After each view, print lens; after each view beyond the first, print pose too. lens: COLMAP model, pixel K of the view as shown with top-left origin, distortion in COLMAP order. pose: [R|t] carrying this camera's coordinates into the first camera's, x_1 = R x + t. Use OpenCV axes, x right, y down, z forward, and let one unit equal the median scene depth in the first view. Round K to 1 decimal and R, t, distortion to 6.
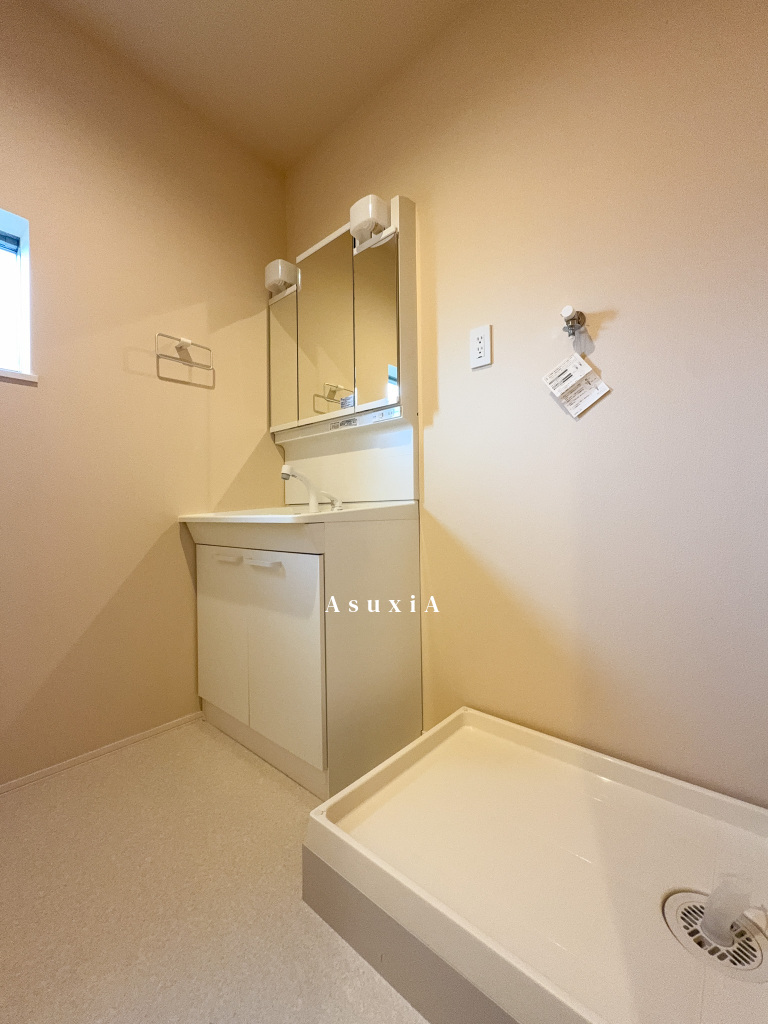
lens RADIAL K [[418.9, 0, 384.3], [0, 418.9, 510.9], [0, 0, 1]] dist [0.000253, -0.000278]
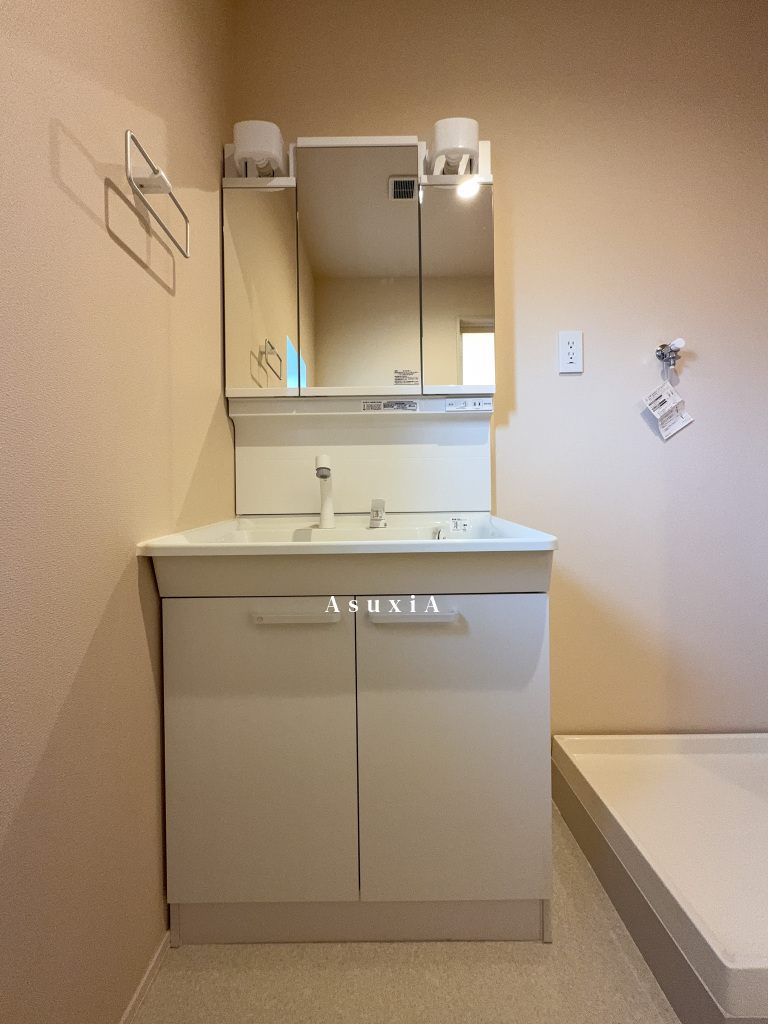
lens RADIAL K [[418.9, 0, 383.3], [0, 418.9, 513.4], [0, 0, 1]] dist [0.000253, -0.000278]
pose [[0.749218, -0.000628, 0.662323, -0.720097], [0.003433, 0.999990, -0.002935, -0.023152], [-0.662315, 0.004473, 0.749212, 0.569604]]
